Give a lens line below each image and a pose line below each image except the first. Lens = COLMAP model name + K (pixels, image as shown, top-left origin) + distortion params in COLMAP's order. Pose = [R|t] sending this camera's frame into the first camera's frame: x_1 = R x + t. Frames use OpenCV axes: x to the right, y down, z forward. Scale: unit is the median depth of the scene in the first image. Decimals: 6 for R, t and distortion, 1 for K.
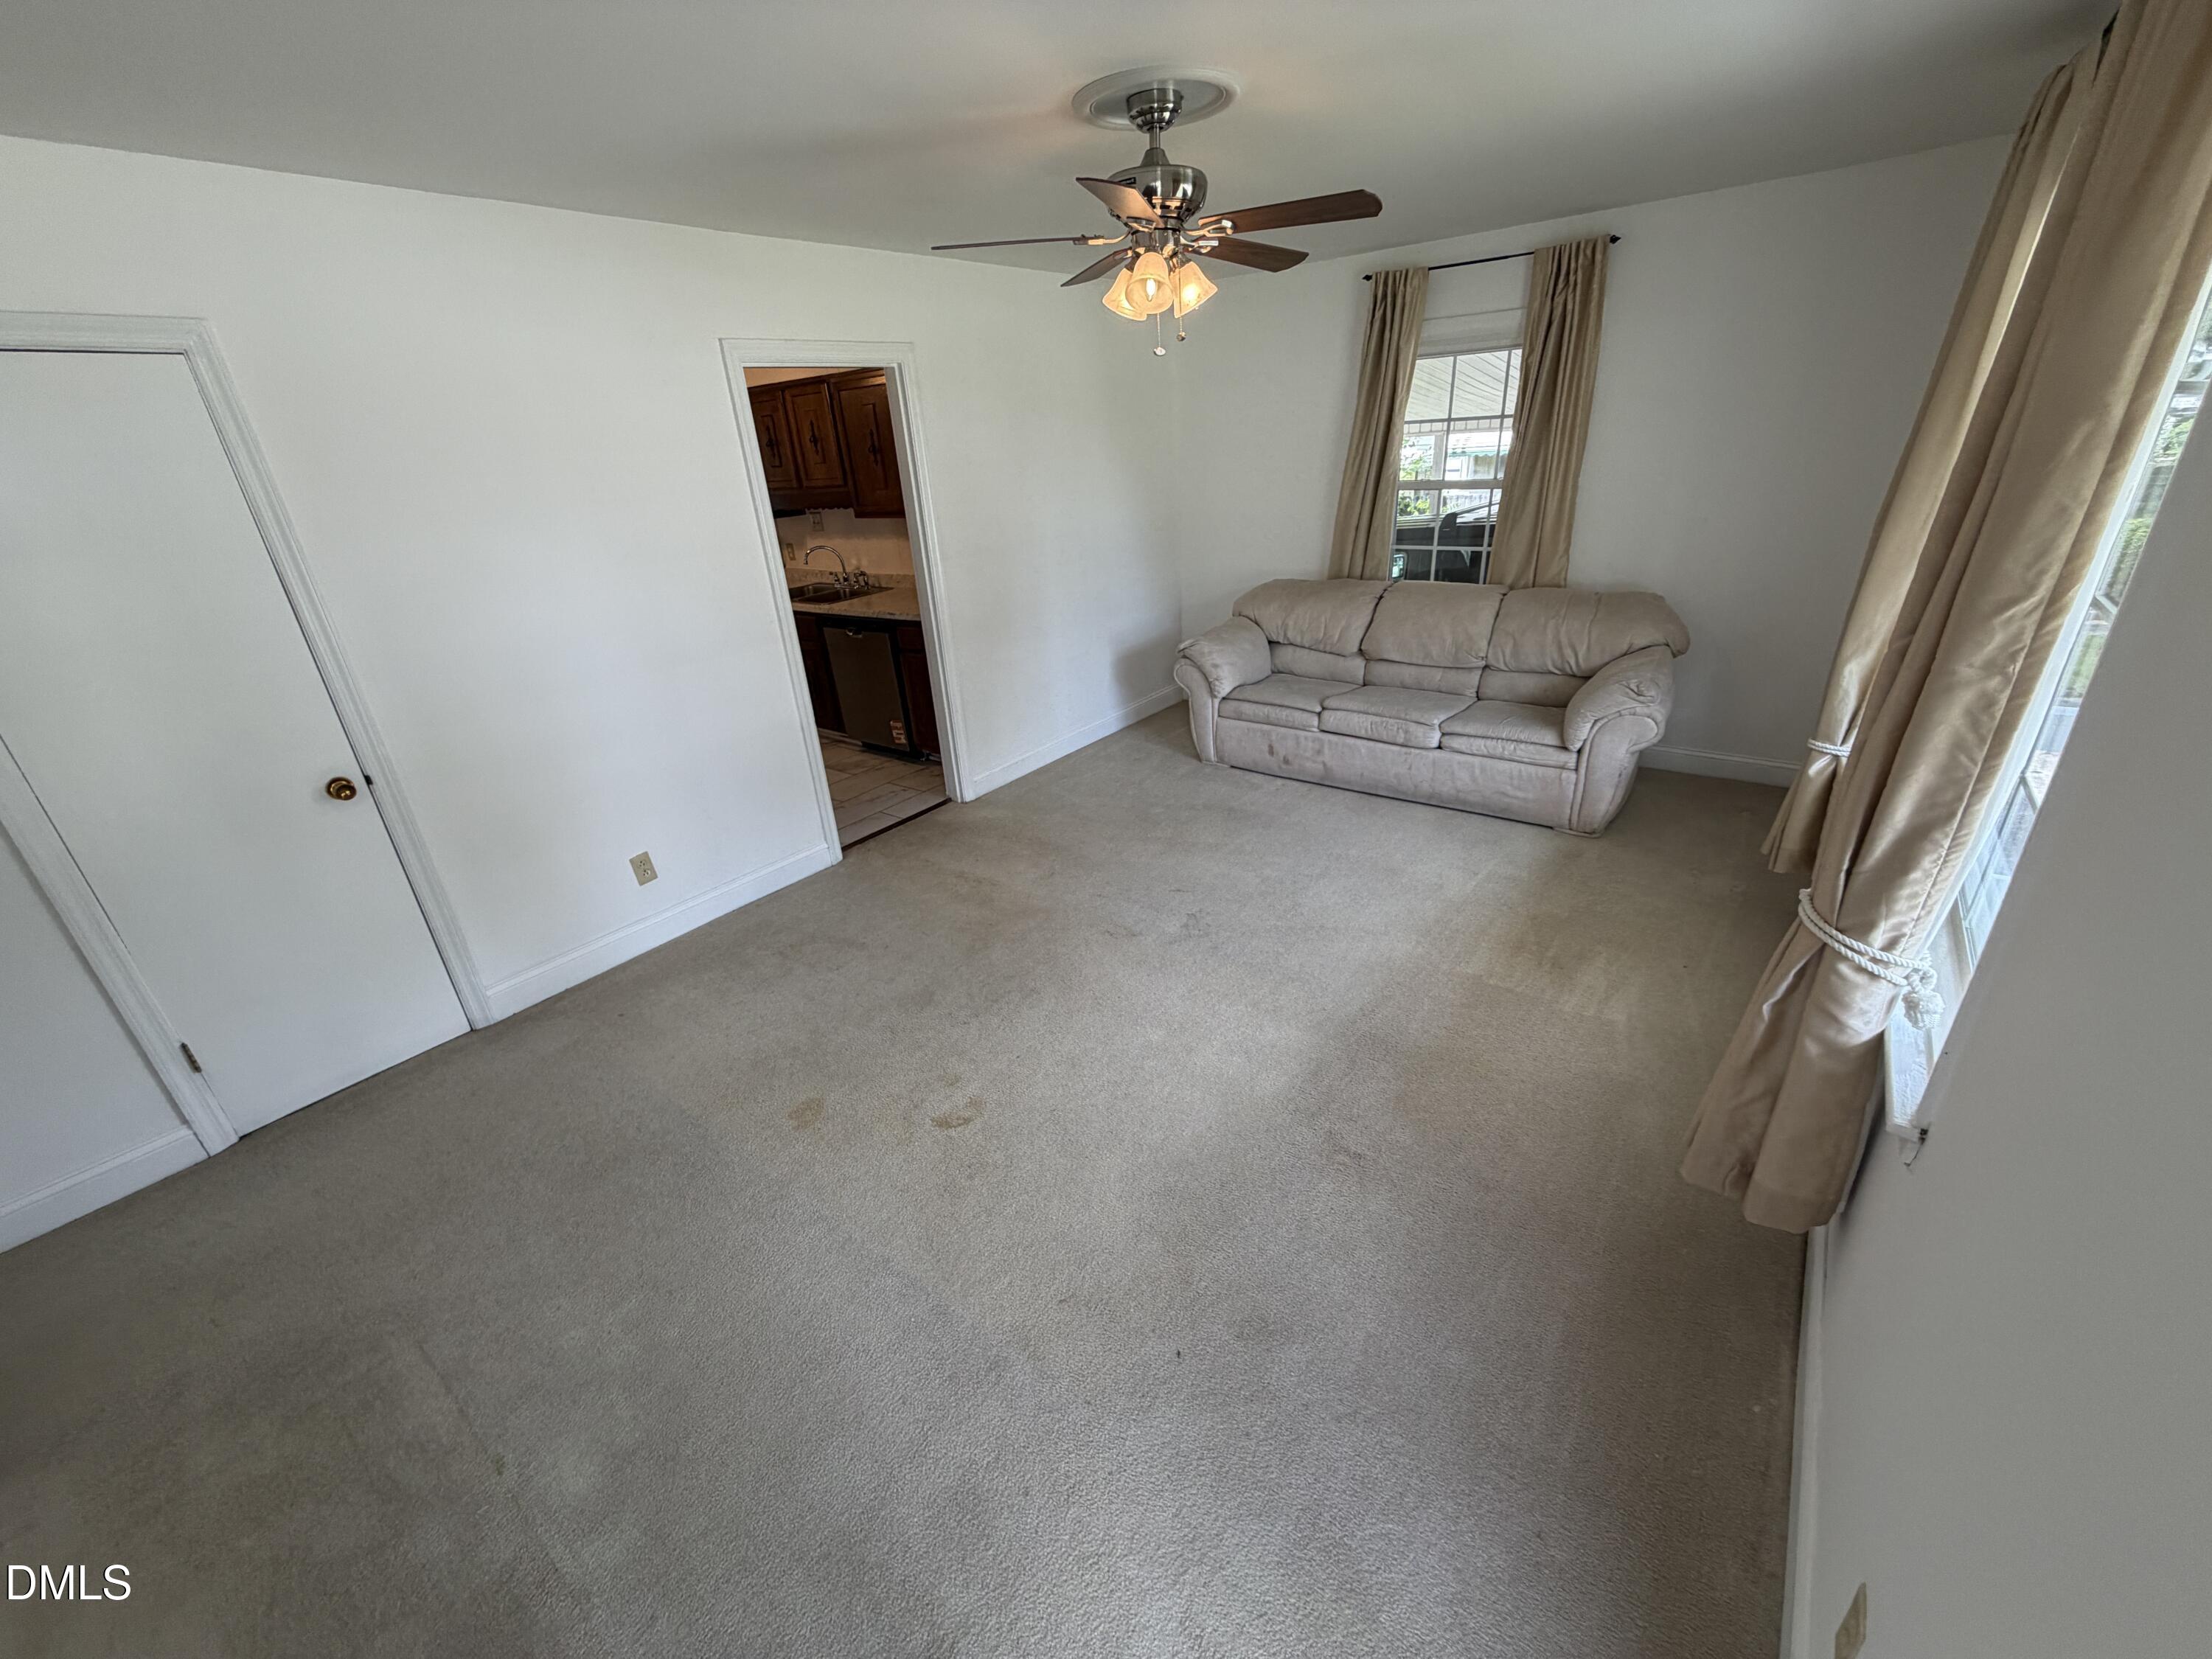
lens RADIAL K [[883.5, 0, 1114.5], [0, 883.5, 820.2], [0, 0, 1]] dist [0.001990, -0.000543]
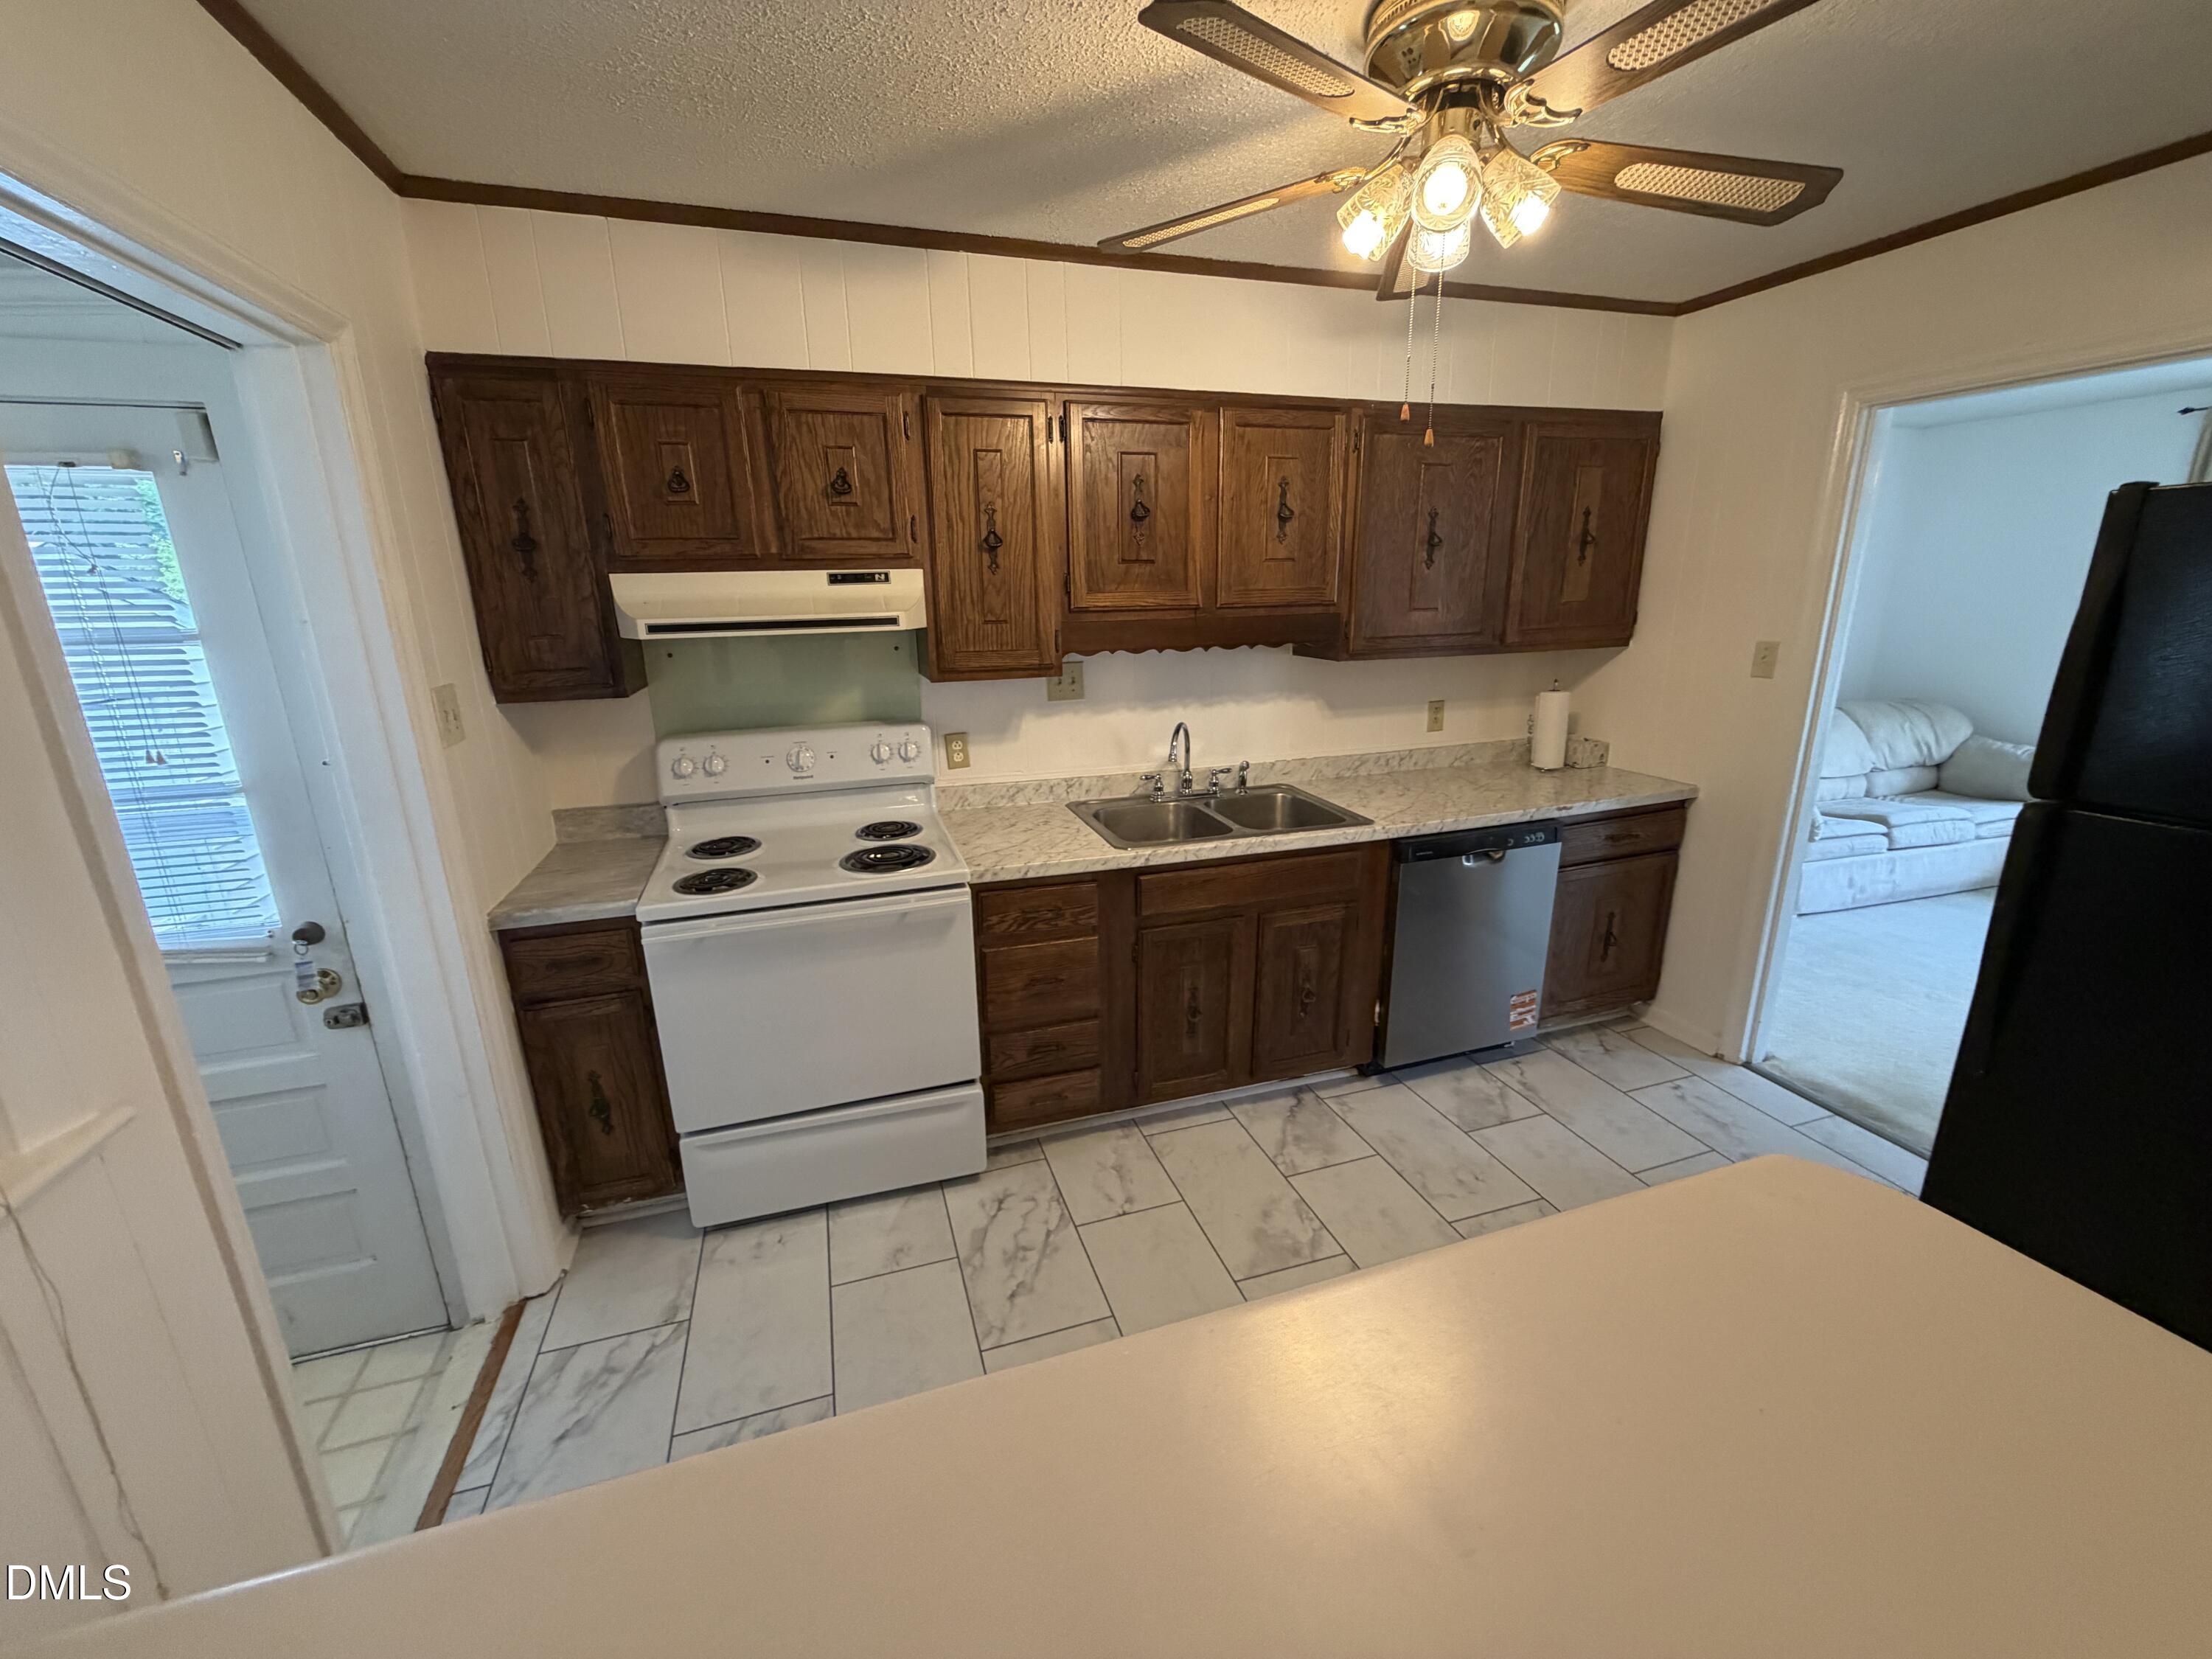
lens RADIAL K [[883.5, 0, 1085.8], [0, 883.5, 835.9], [0, 0, 1]] dist [0.001990, -0.000543]
pose [[0.608337, -0.140924, 0.781067, -0.844361], [0.307498, 0.949098, -0.068255, -0.254349], [-0.731690, 0.281698, 0.620705, 0.821907]]
